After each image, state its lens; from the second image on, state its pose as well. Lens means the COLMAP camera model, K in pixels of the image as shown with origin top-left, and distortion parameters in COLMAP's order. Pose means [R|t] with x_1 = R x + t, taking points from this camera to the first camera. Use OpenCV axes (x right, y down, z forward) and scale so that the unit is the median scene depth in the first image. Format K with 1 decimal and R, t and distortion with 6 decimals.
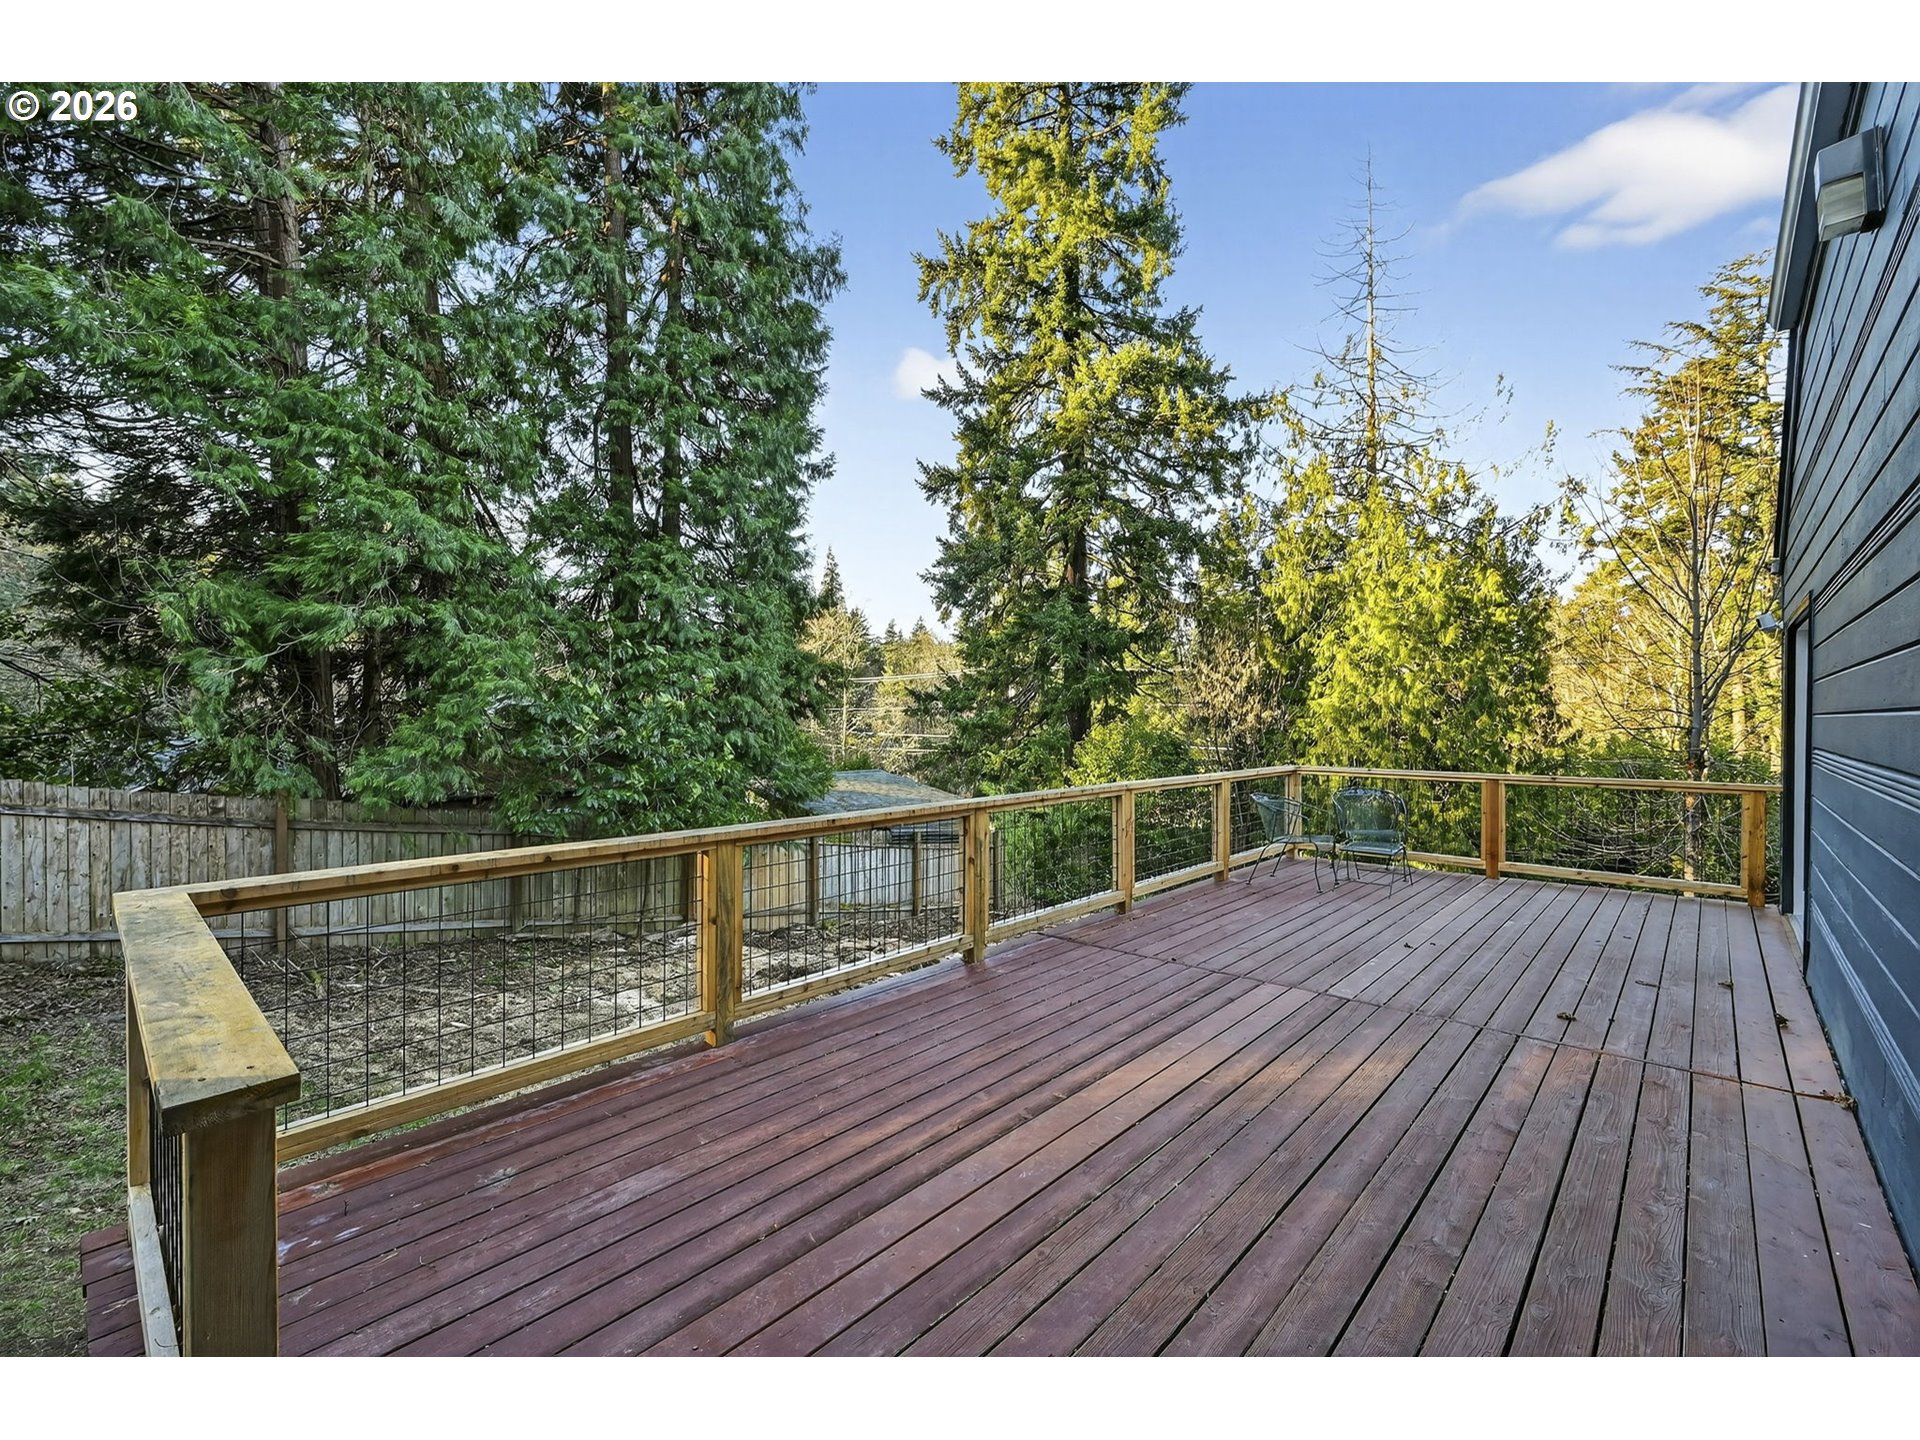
lens RADIAL K [[822.8, 0, 965.8], [0, 822.8, 724.7], [0, 0, 1]] dist [-0.010051, 0.000383]
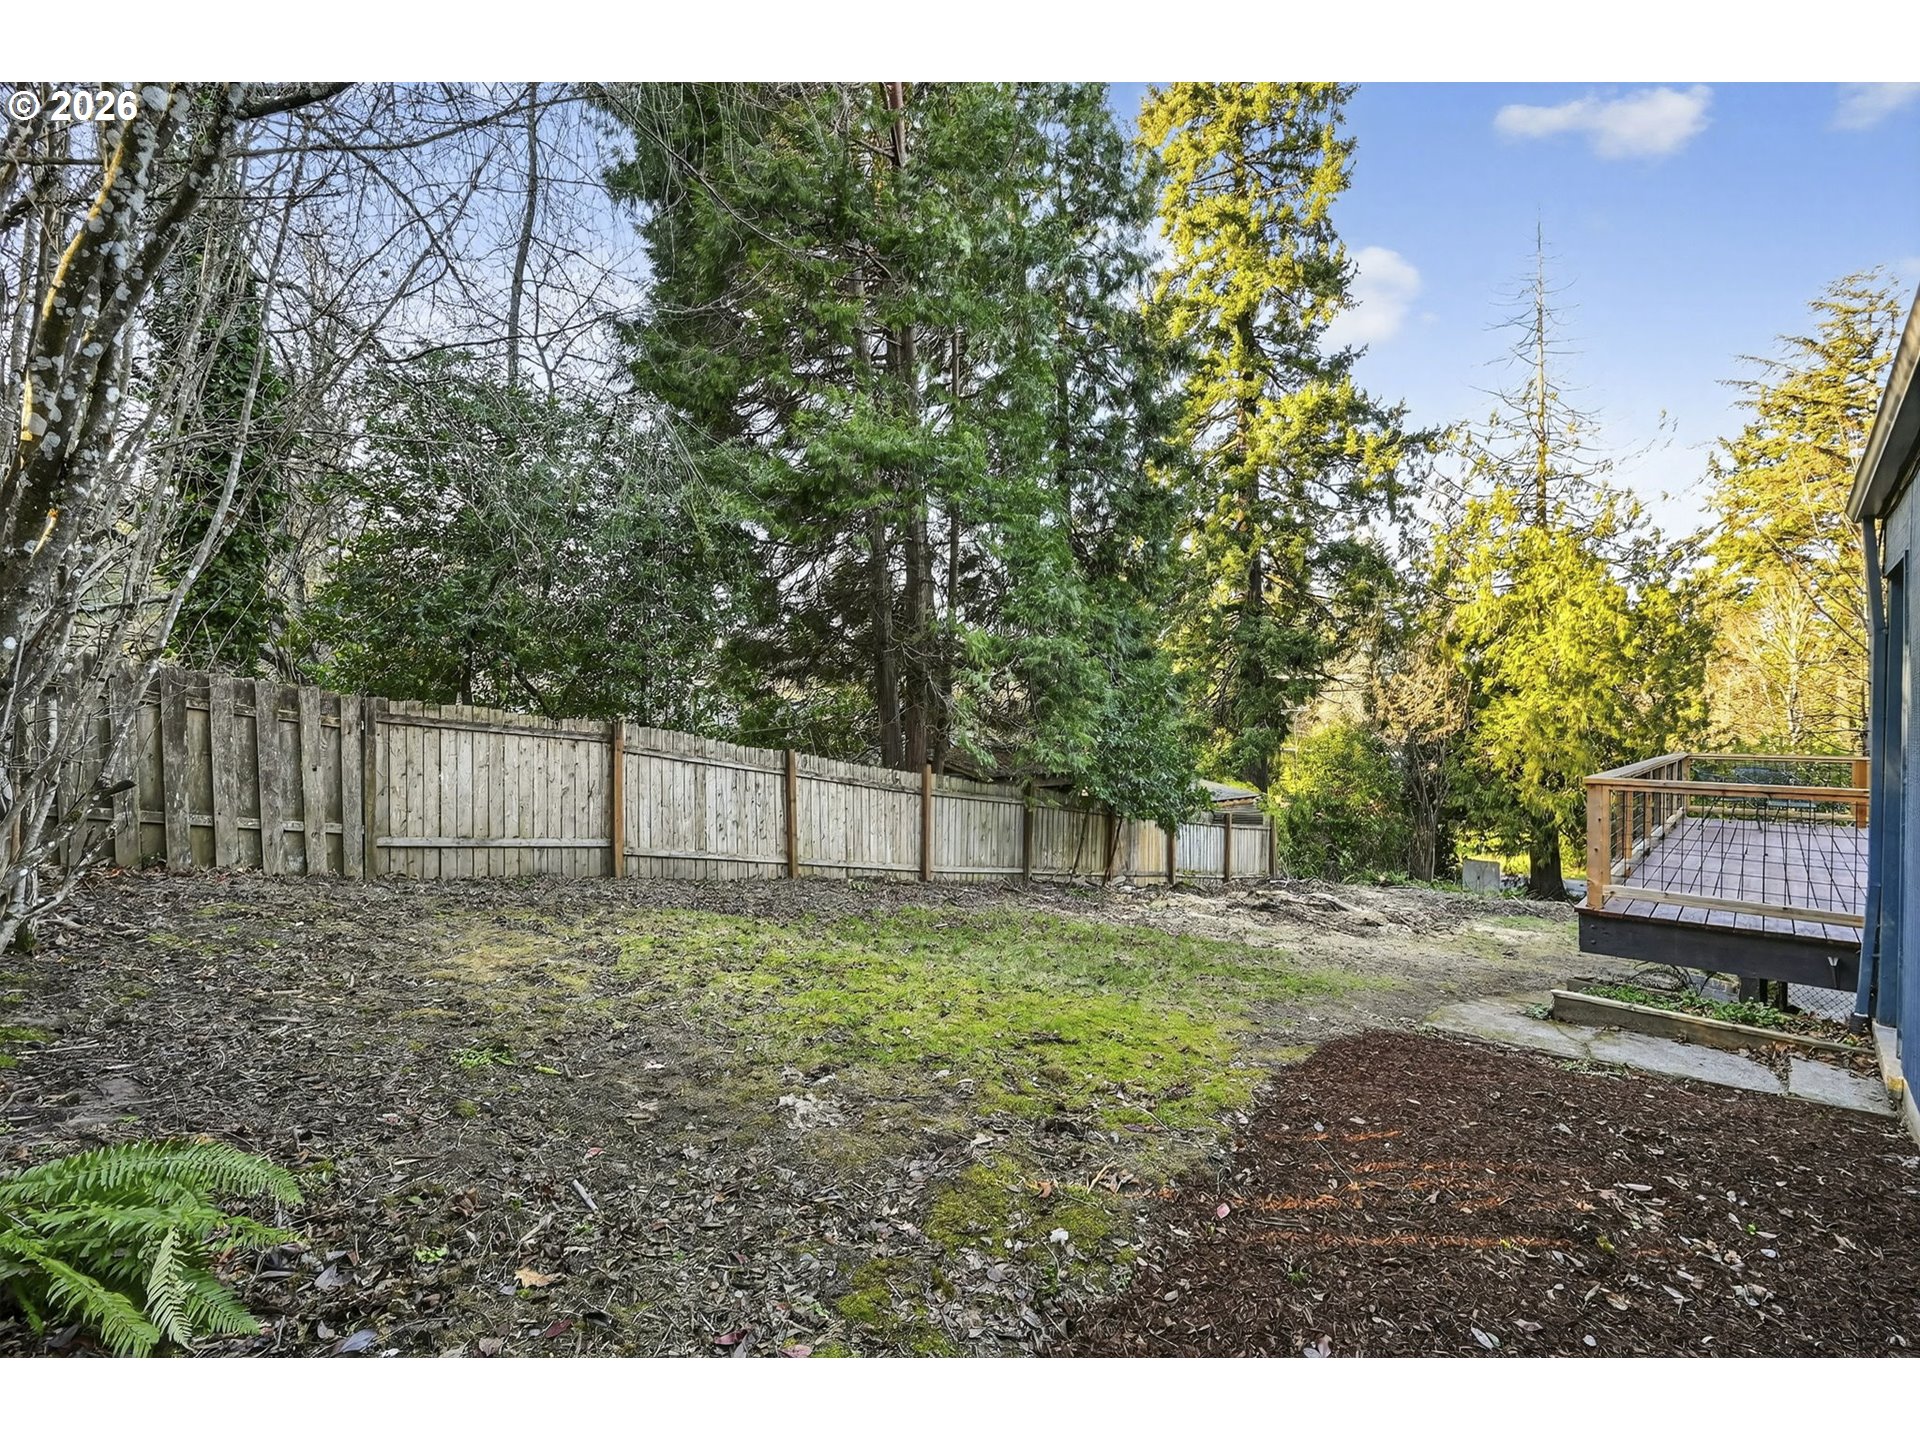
lens RADIAL K [[822.8, 0, 954.6], [0, 822.8, 720.5], [0, 0, 1]] dist [-0.010051, 0.000383]
pose [[0.998743, 0.005301, -0.049836, -0.214142], [-0.005745, 0.999945, -0.008768, 0.003504], [0.049787, 0.009044, 0.998719, -0.122656]]
